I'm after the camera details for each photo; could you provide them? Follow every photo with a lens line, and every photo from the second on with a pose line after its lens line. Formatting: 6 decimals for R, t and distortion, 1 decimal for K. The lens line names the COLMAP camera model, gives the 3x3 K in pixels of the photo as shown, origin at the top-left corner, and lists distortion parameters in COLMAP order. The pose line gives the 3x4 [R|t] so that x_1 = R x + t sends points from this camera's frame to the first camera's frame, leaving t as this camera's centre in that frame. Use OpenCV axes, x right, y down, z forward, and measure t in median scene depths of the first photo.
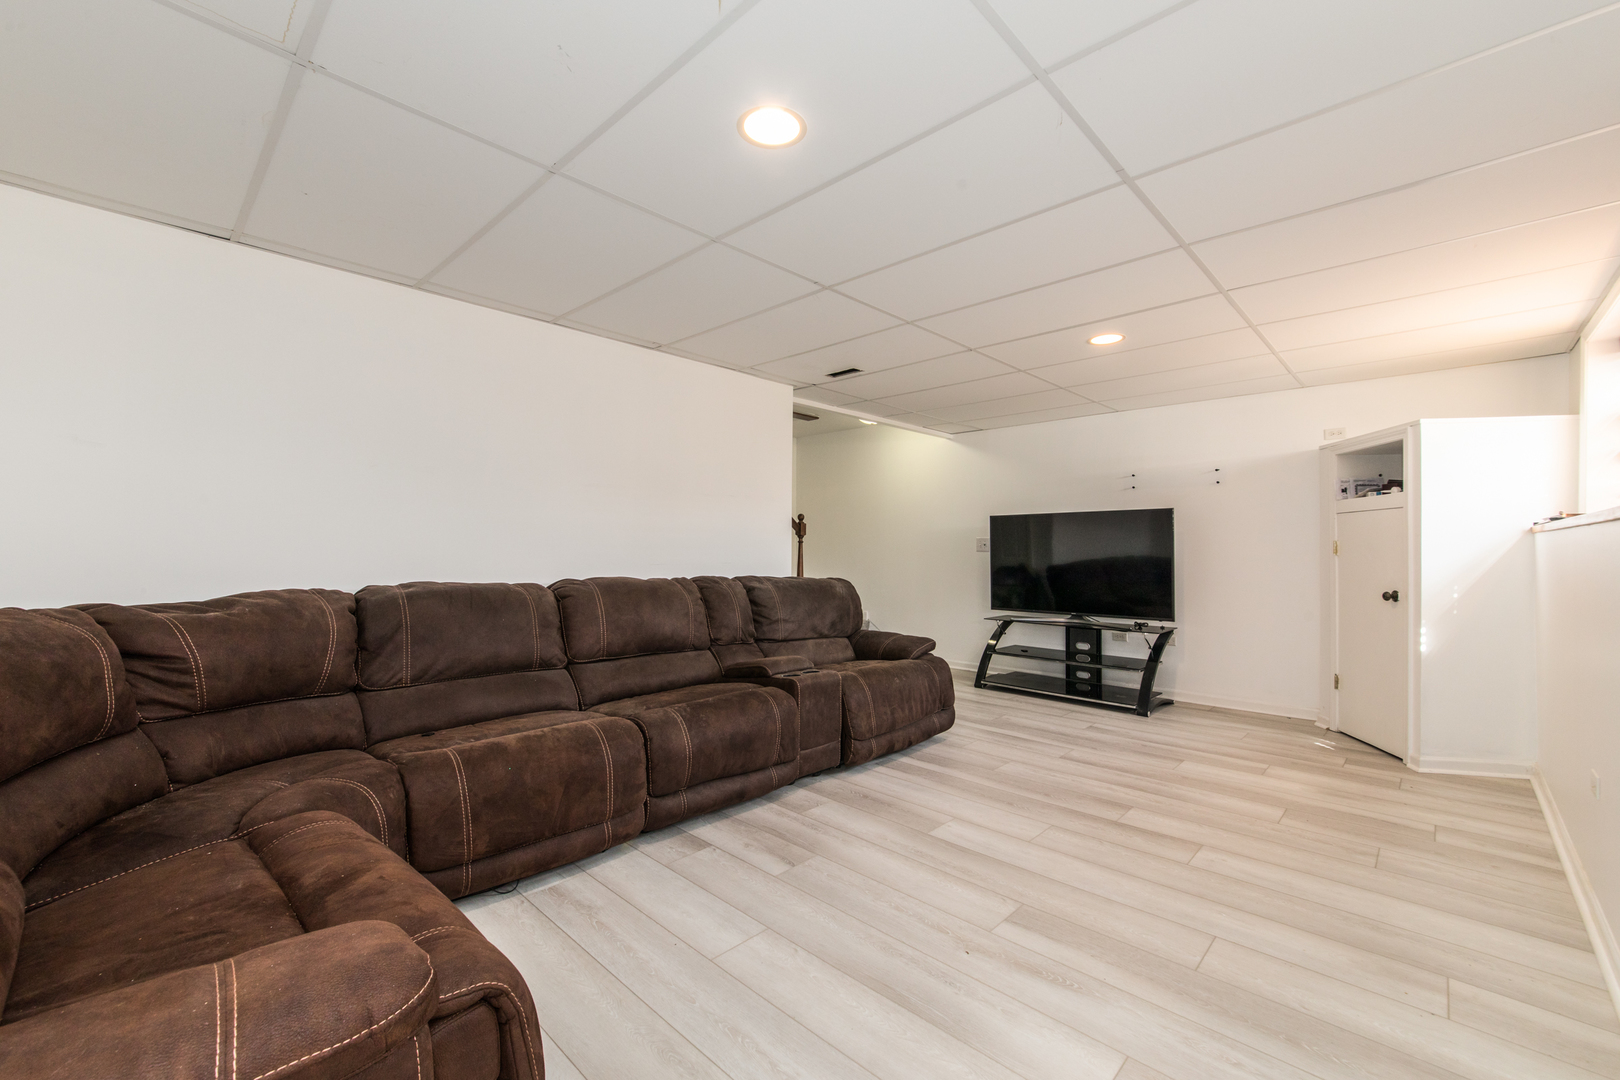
lens RADIAL K [[664.7, 0, 821.2], [0, 664.7, 543.1], [0, 0, 1]] dist [-0.002913, -0.000081]
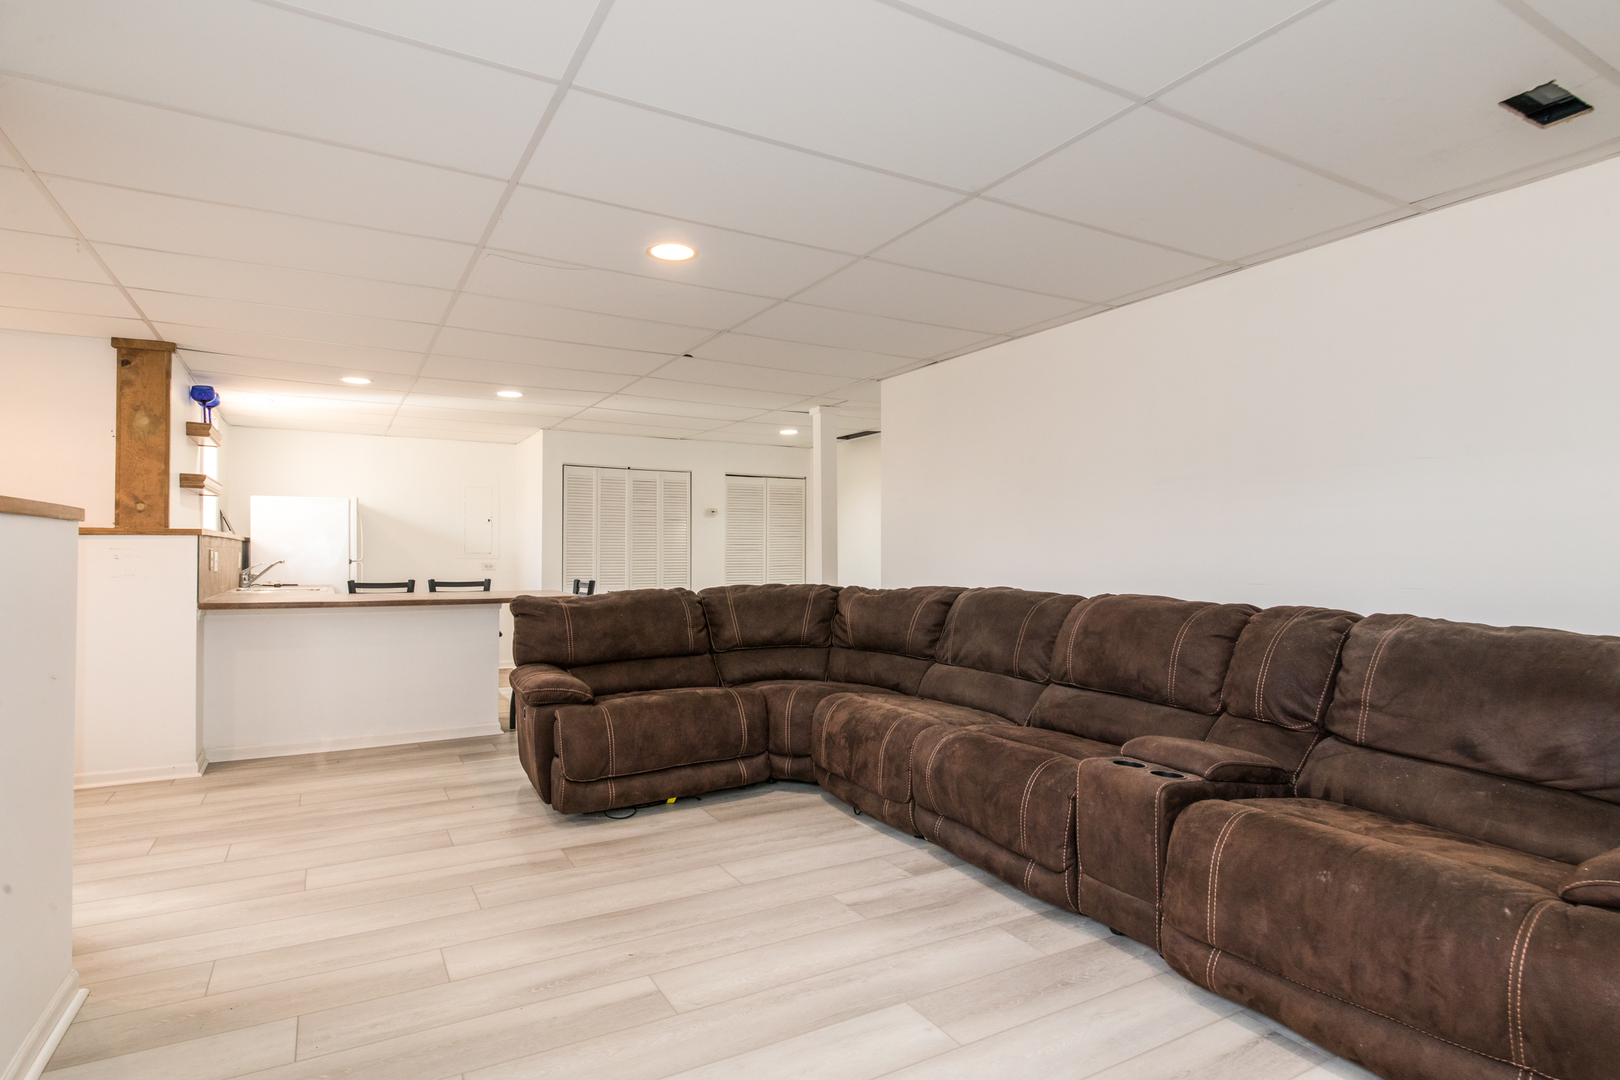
lens RADIAL K [[830.8, 0, 816.6], [0, 830.8, 544.6], [0, 0, 1]] dist [0.015650, 0.000223]
pose [[-0.280926, -0.016472, -0.959588, 0.990369], [0.004181, 0.999822, -0.018387, 0.008995], [0.959720, -0.009177, -0.280807, 1.176223]]
